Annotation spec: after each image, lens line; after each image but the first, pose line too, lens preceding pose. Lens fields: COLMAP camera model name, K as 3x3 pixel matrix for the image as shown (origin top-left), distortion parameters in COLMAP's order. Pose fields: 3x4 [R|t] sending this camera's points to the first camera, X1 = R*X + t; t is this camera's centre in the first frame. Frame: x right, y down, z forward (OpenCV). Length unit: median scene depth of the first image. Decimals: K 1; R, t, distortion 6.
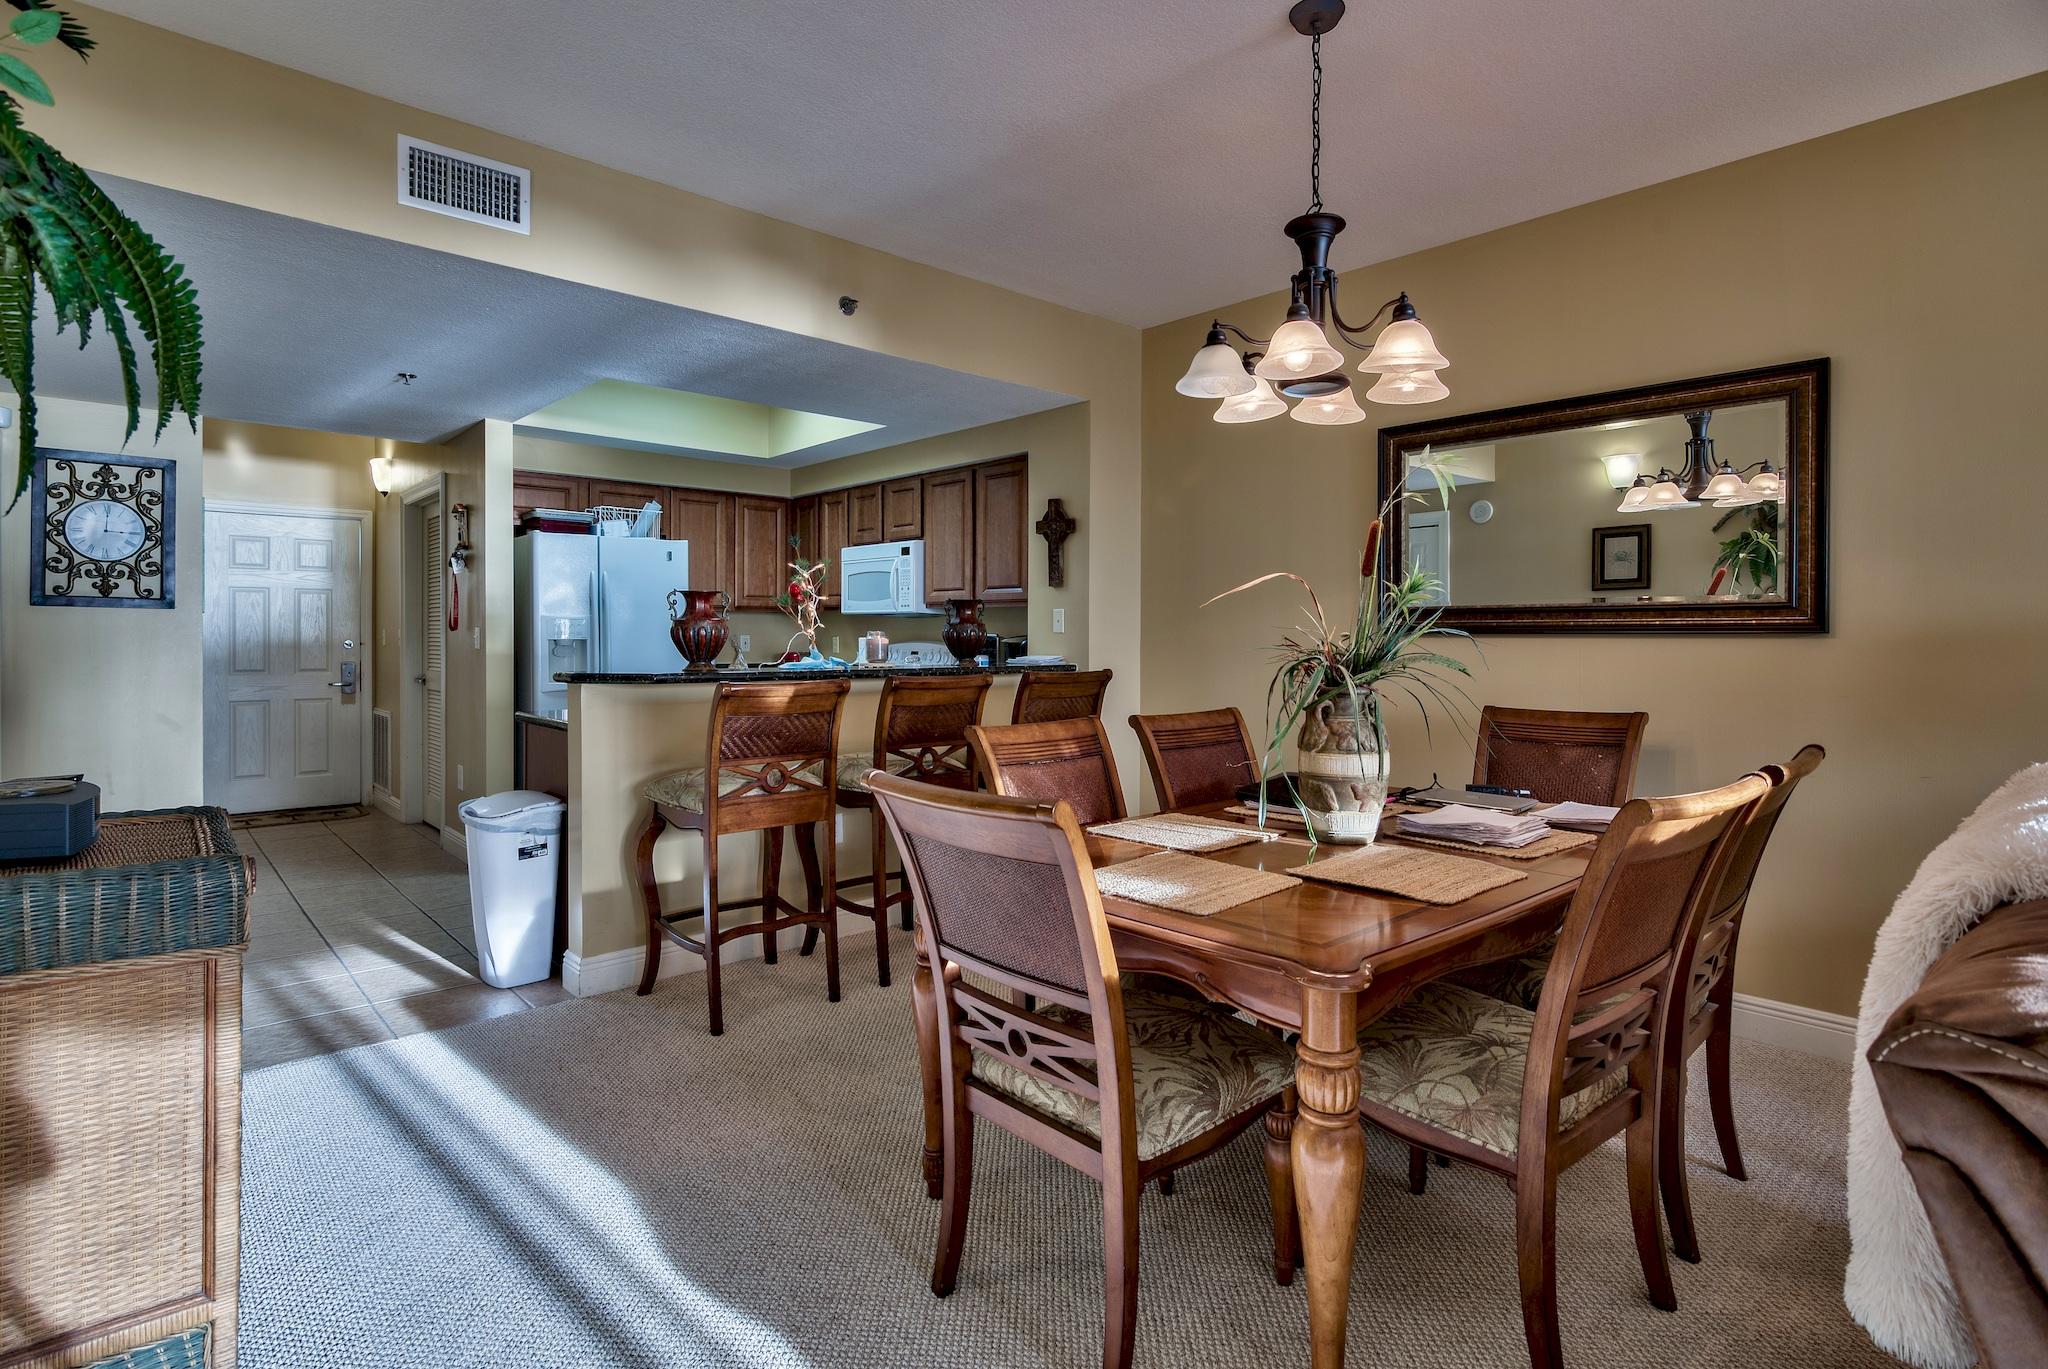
lens RADIAL K [[1037.1, 0, 1031.1], [0, 1037.1, 652.8], [0, 0, 1]] dist [-0.003926, 0.000144]
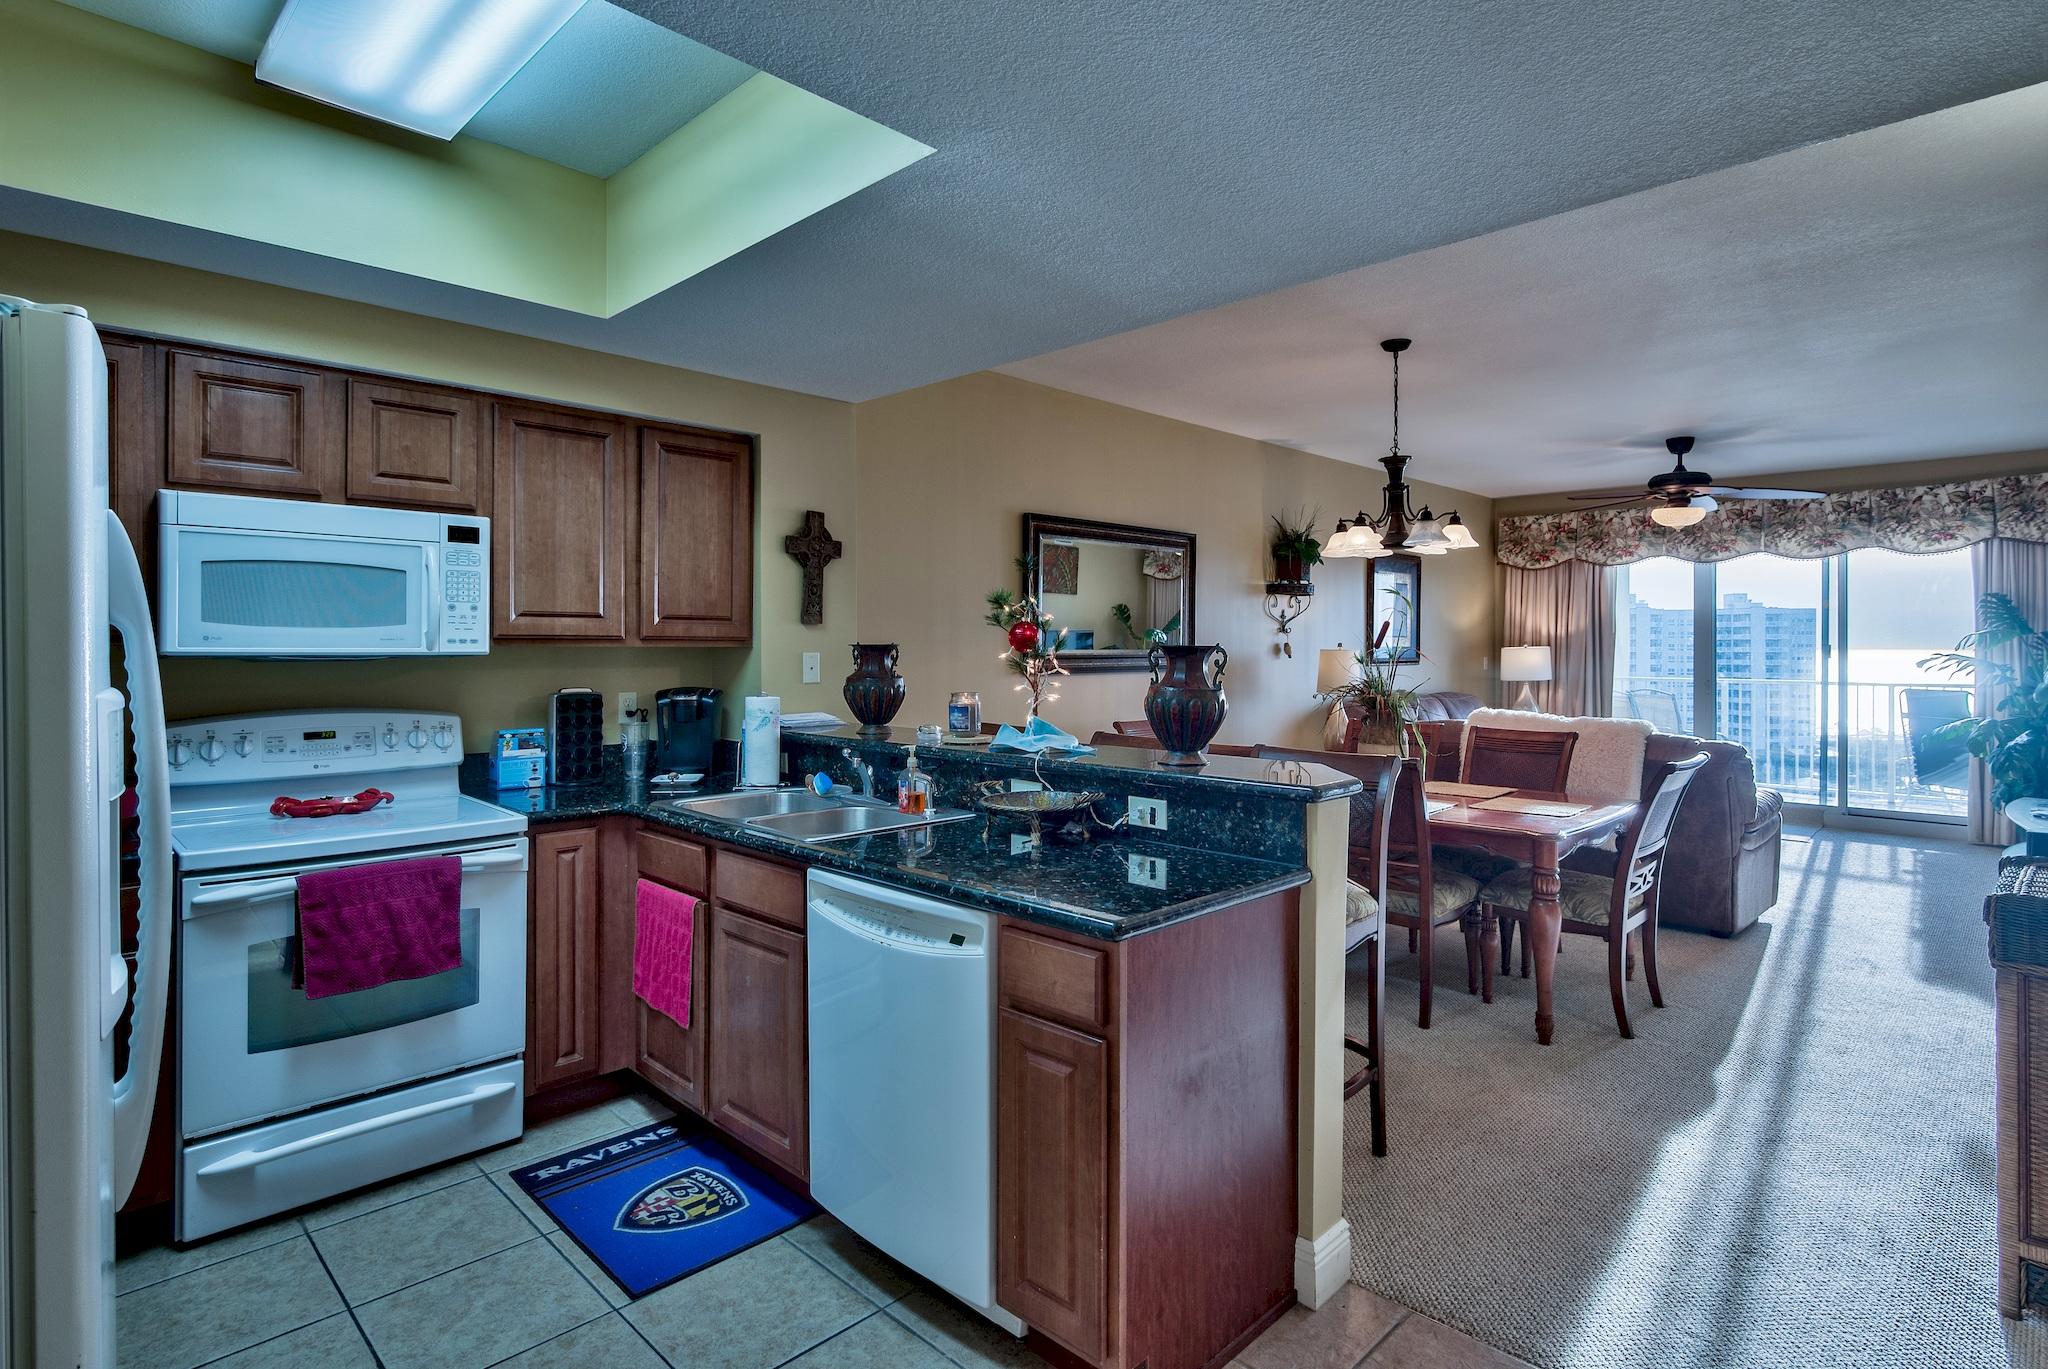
lens RADIAL K [[1037.1, 0, 1031.1], [0, 1037.1, 652.8], [0, 0, 1]] dist [-0.003926, 0.000144]
pose [[-0.064425, -0.015230, 0.997806, -0.769817], [0.009932, 0.999824, 0.015902, -0.052477], [-0.997873, 0.010935, -0.064263, 0.884607]]
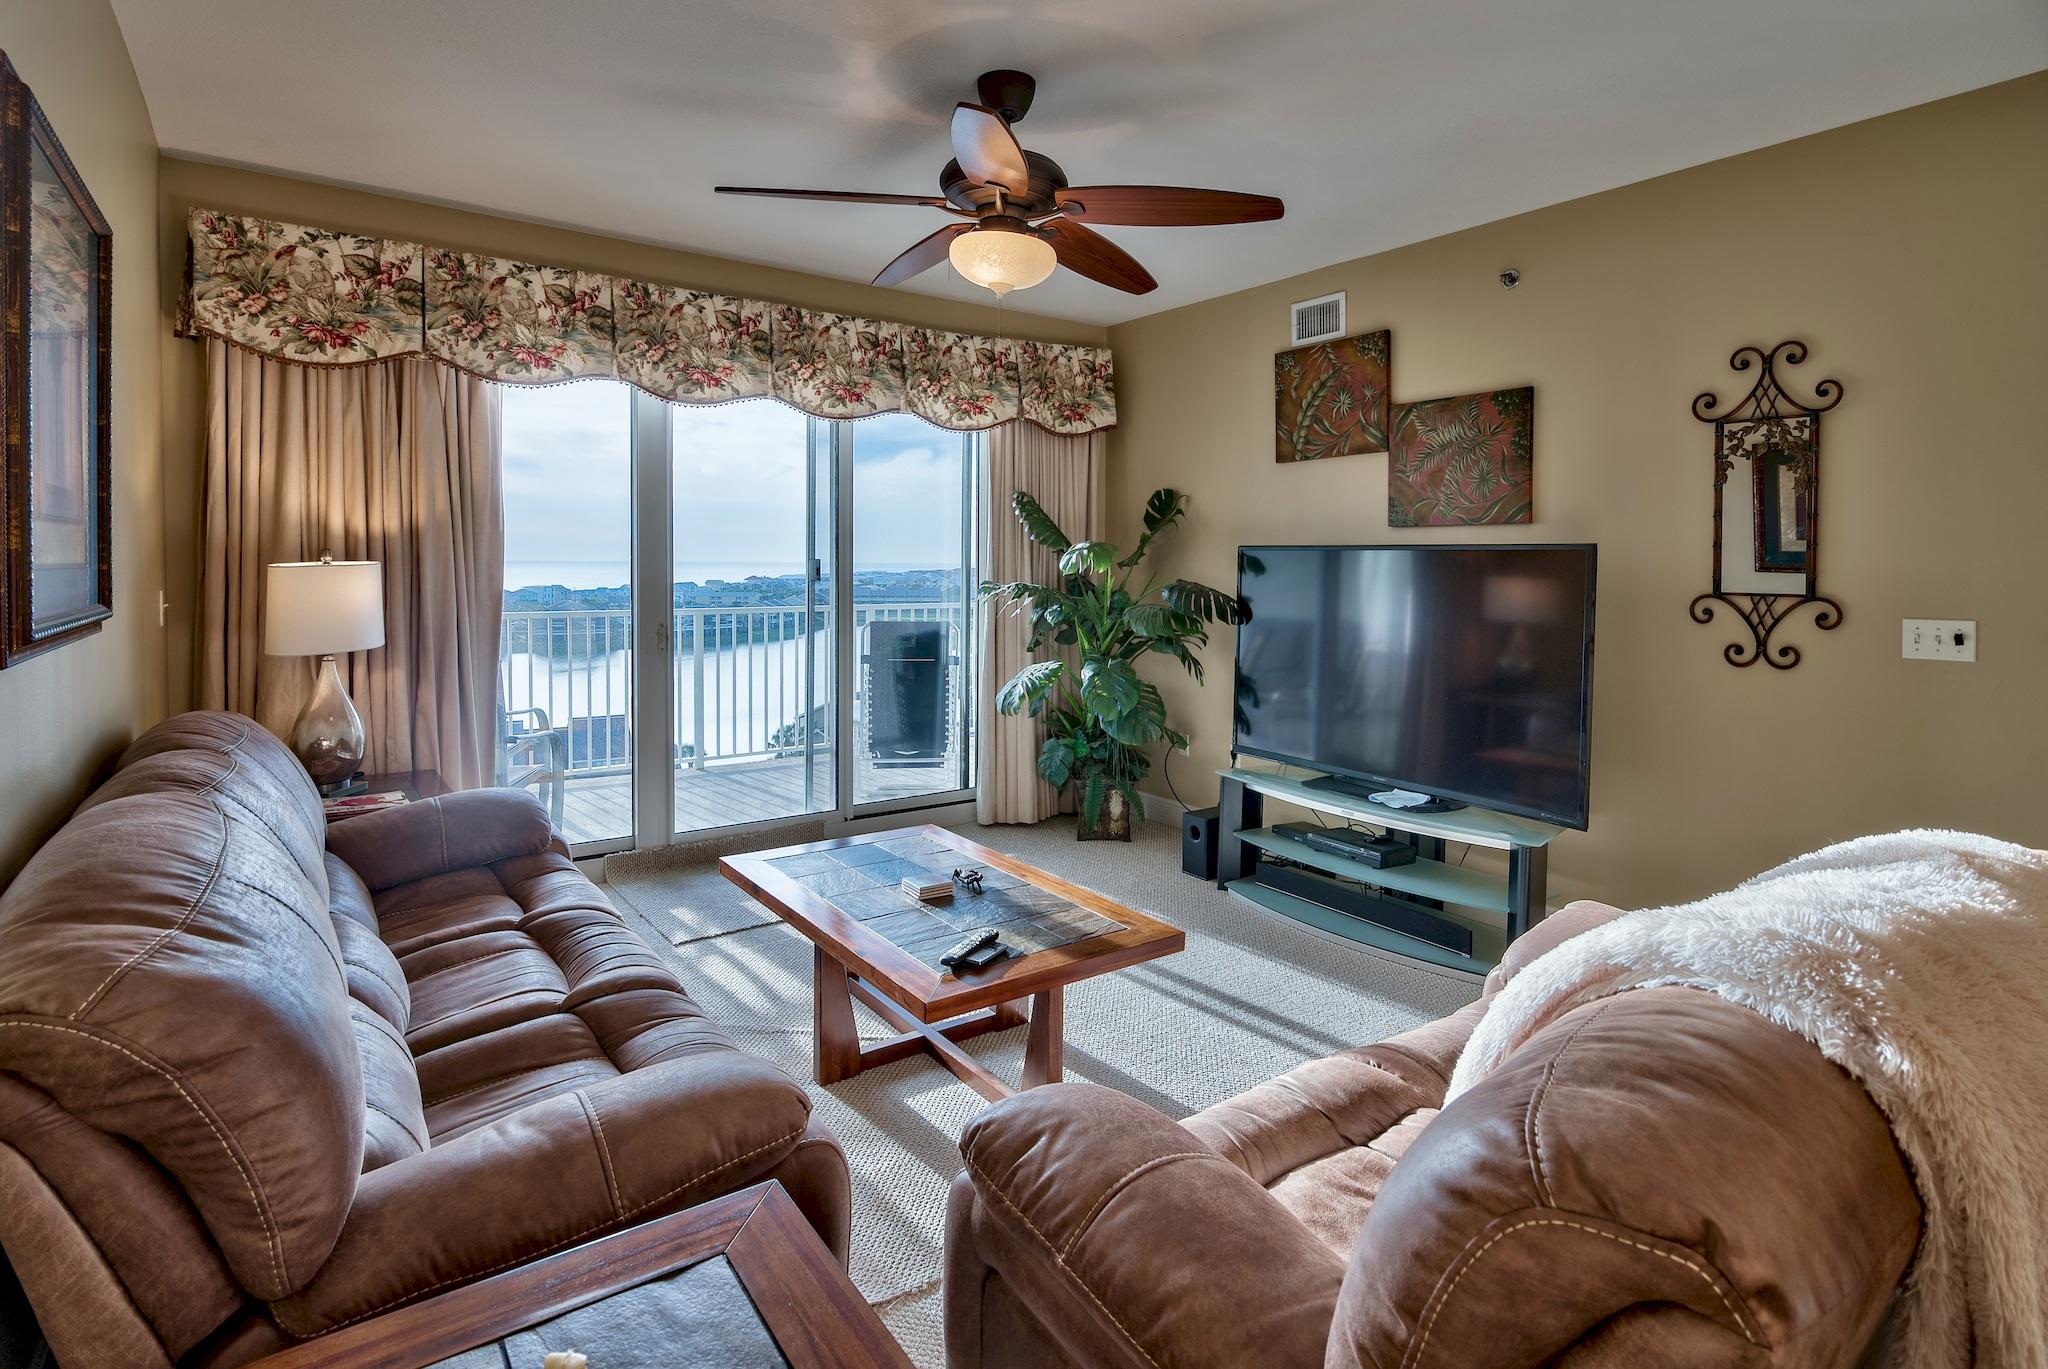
lens RADIAL K [[1027.7, 0, 1024.6], [0, 1027.7, 588.2], [0, 0, 1]] dist [-0.003471, -0.001021]
pose [[-0.993915, -0.017199, 0.108801, 0.439537], [-0.013133, 0.999192, 0.037984, -0.040216], [-0.109366, 0.036324, -0.993338, 0.531300]]
